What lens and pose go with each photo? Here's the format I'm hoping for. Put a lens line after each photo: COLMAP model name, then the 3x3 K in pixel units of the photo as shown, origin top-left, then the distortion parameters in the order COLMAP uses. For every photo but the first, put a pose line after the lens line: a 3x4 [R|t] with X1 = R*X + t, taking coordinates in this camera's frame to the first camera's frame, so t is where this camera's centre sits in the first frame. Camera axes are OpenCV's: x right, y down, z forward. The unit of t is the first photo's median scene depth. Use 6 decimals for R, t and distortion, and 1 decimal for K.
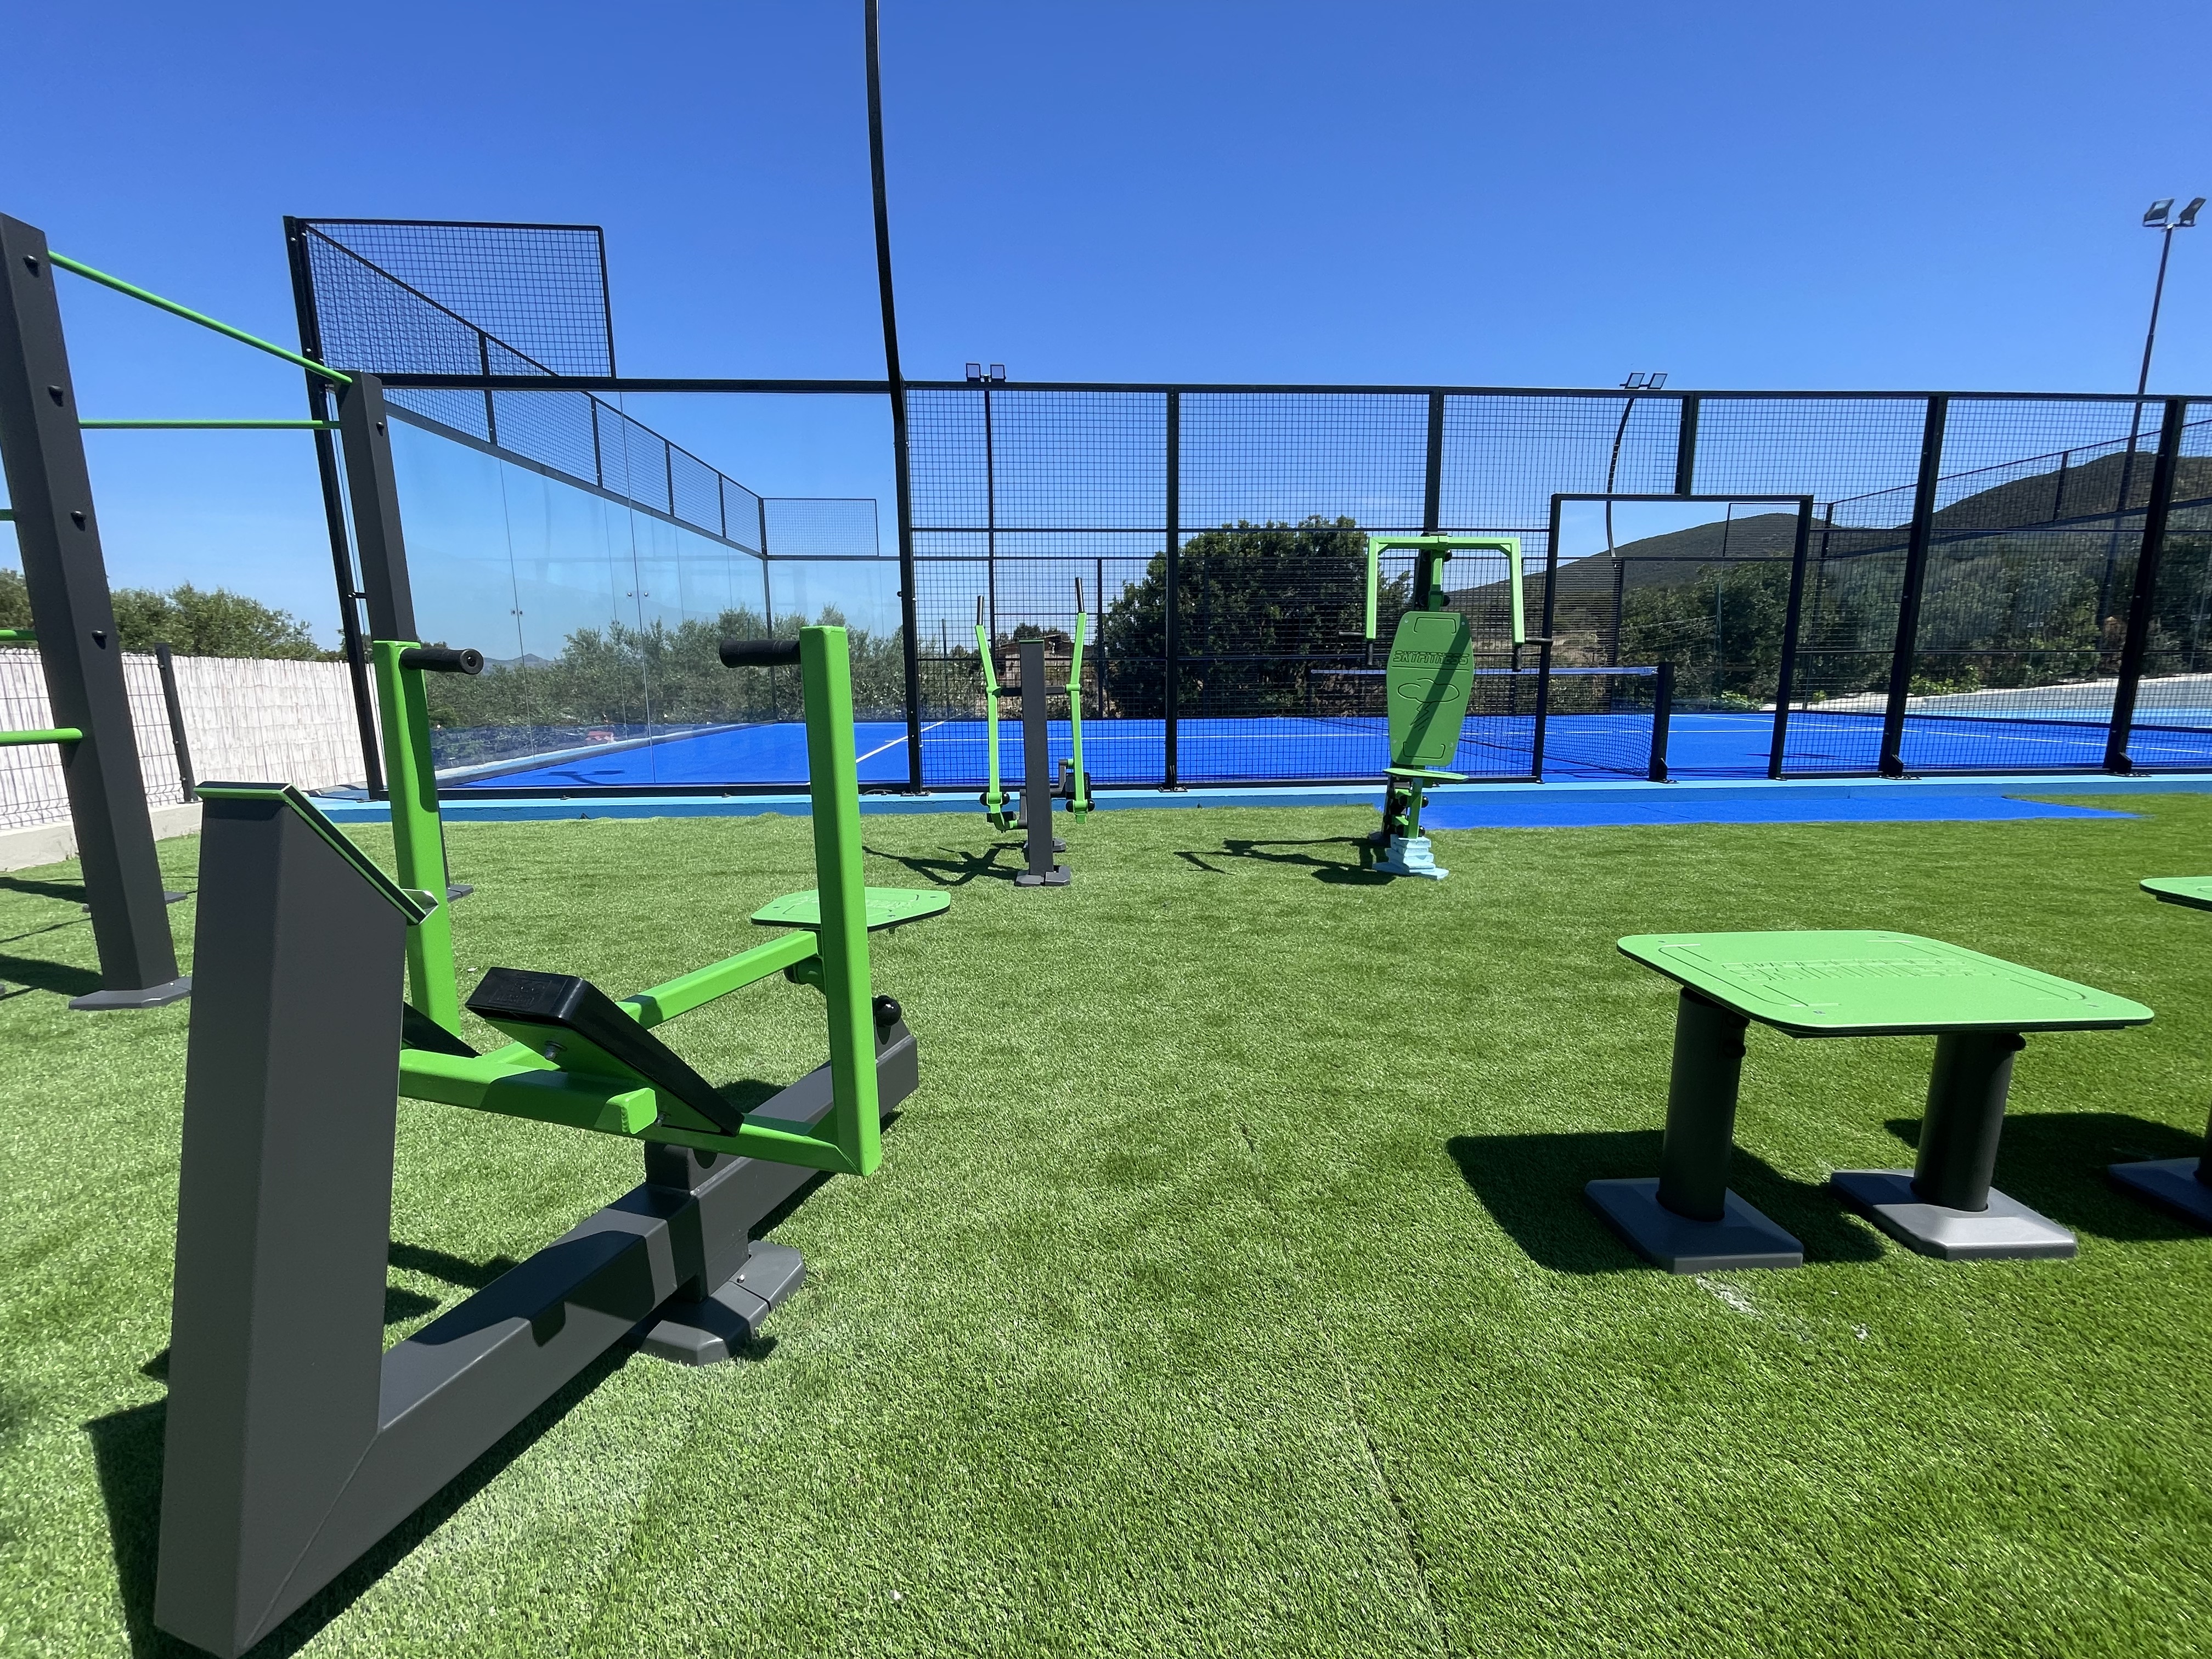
lens RADIAL K [[897.8, 0, 1106.0], [0, 897.8, 829.5], [0, 0, 1]] dist [-0.003469, 0.000267]
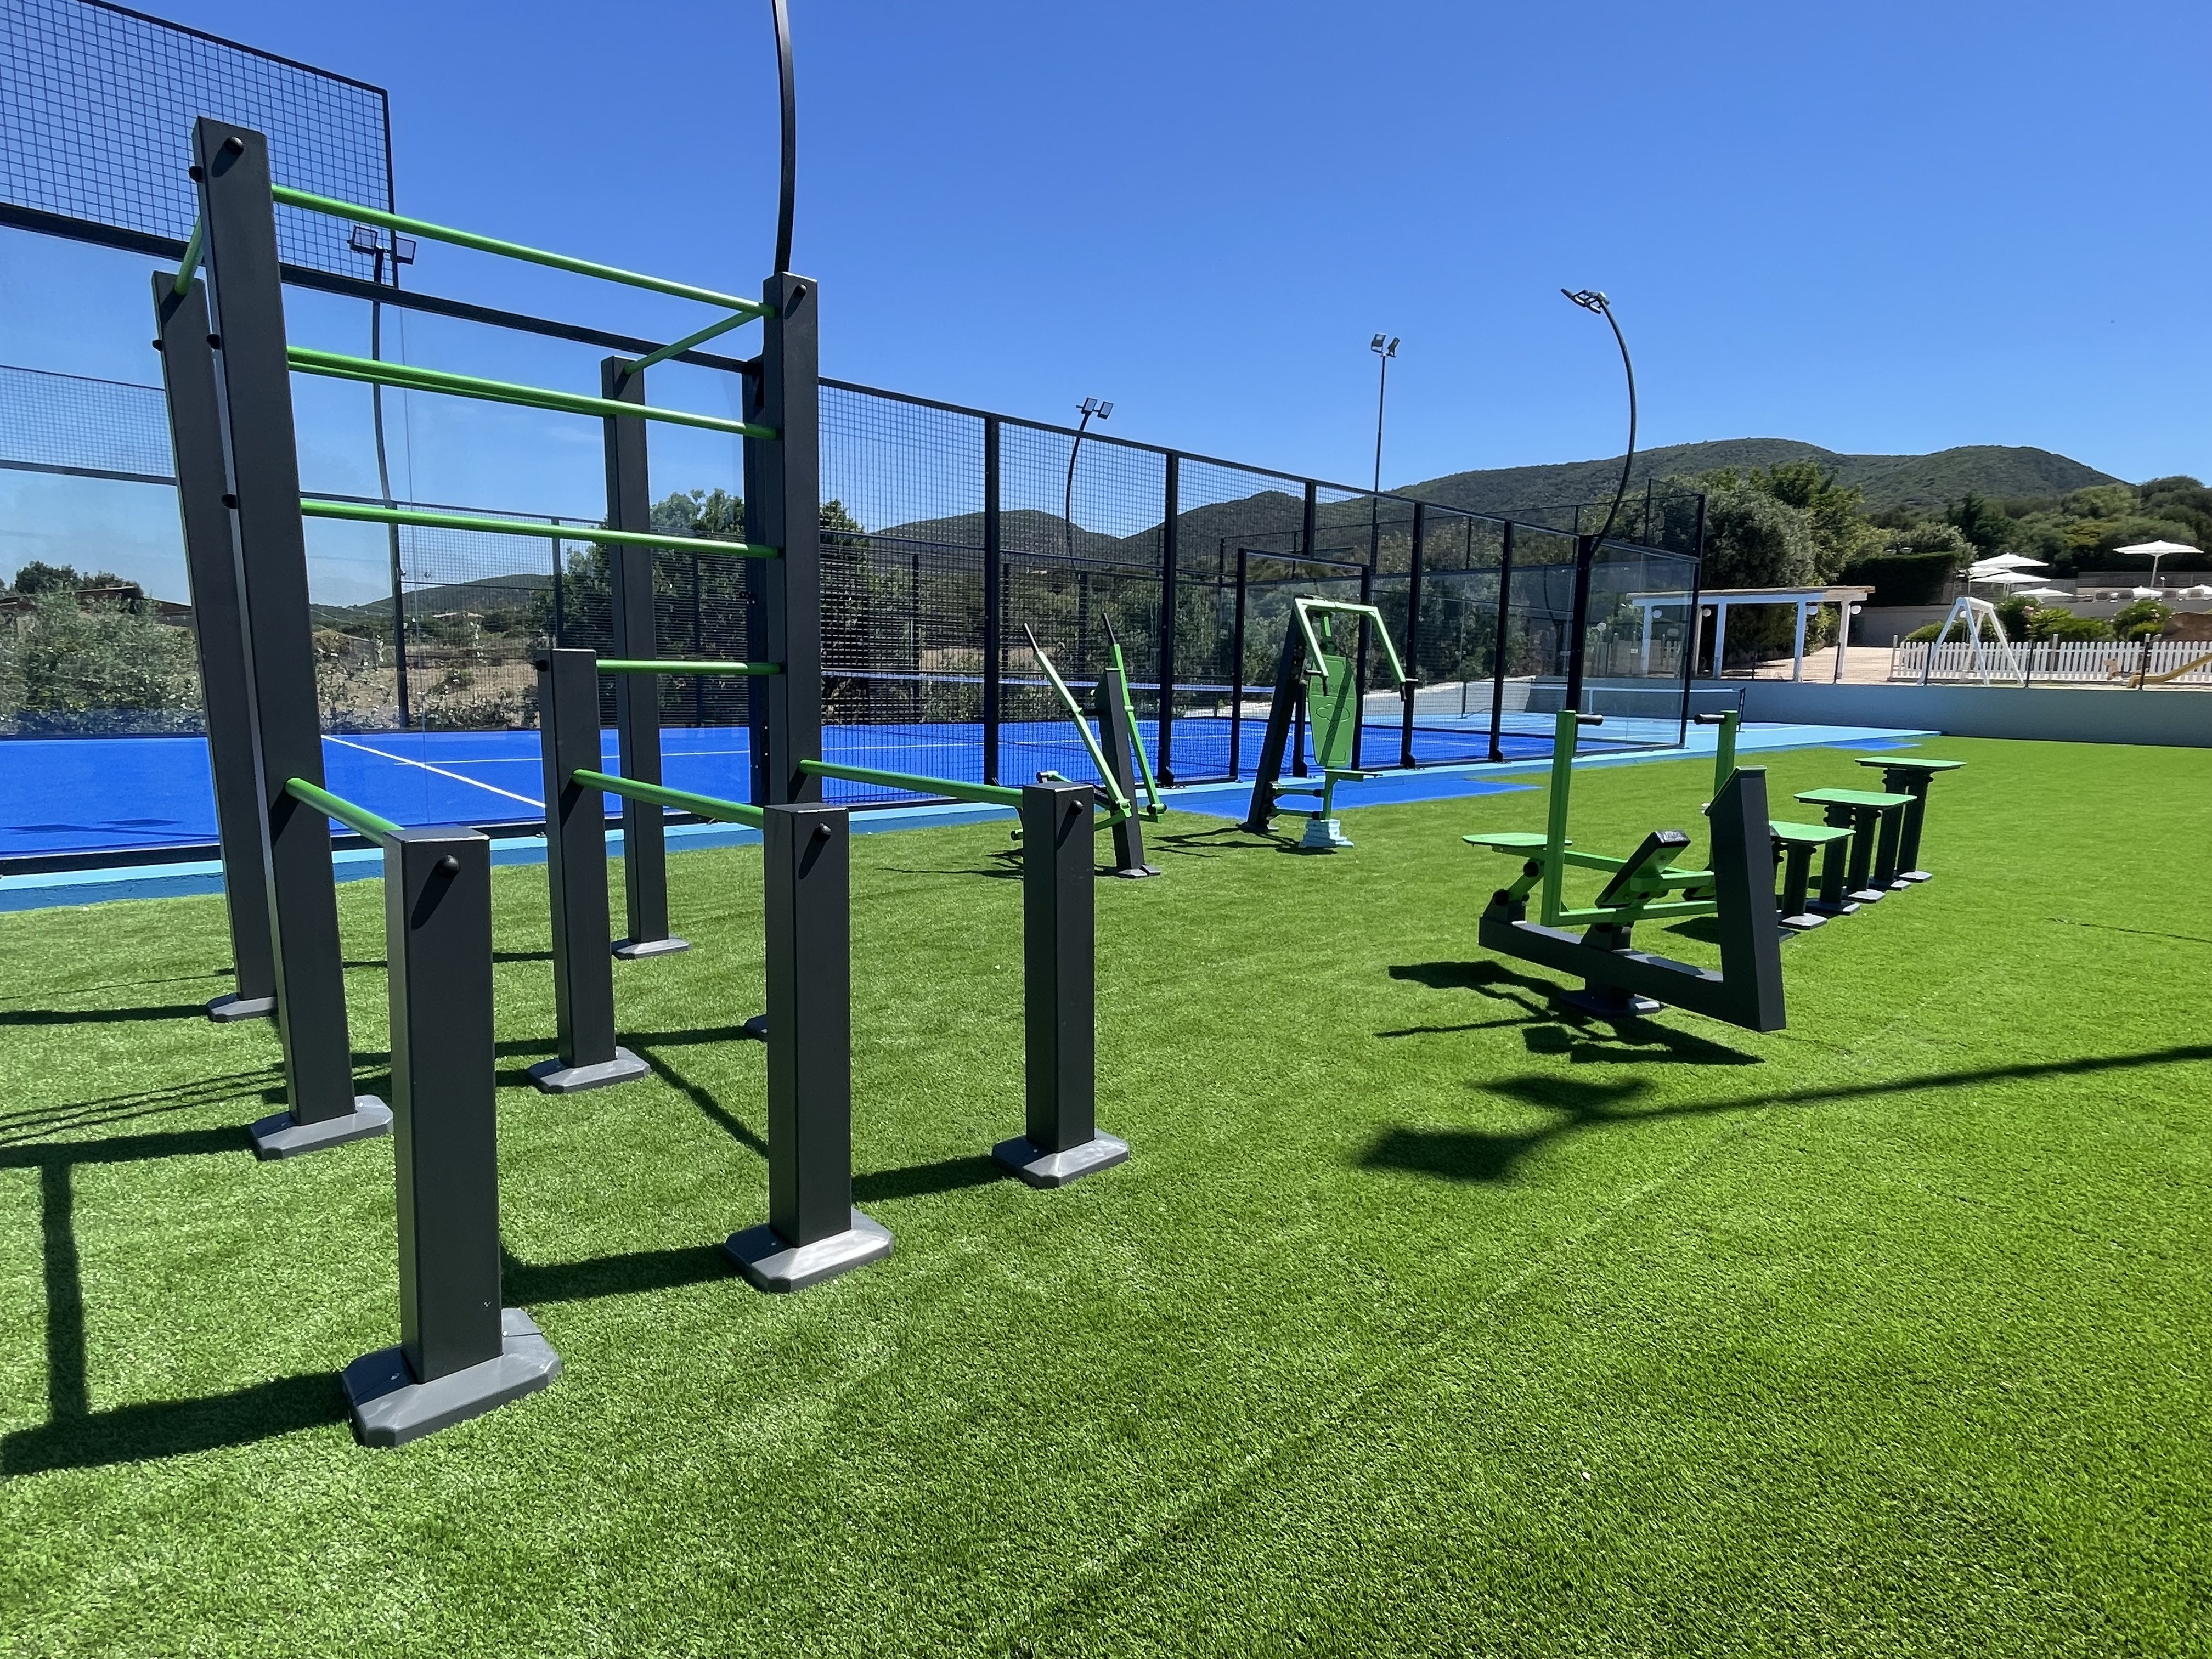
lens RADIAL K [[1154.8, 0, 1106.0], [0, 1154.8, 829.5], [0, 0, 1]] dist [-0.010679, 0.000842]
pose [[0.773258, -0.061976, 0.631055, -0.598423], [0.080827, 0.996727, -0.001153, -0.000232], [-0.628918, 0.051898, 0.775737, -0.082574]]
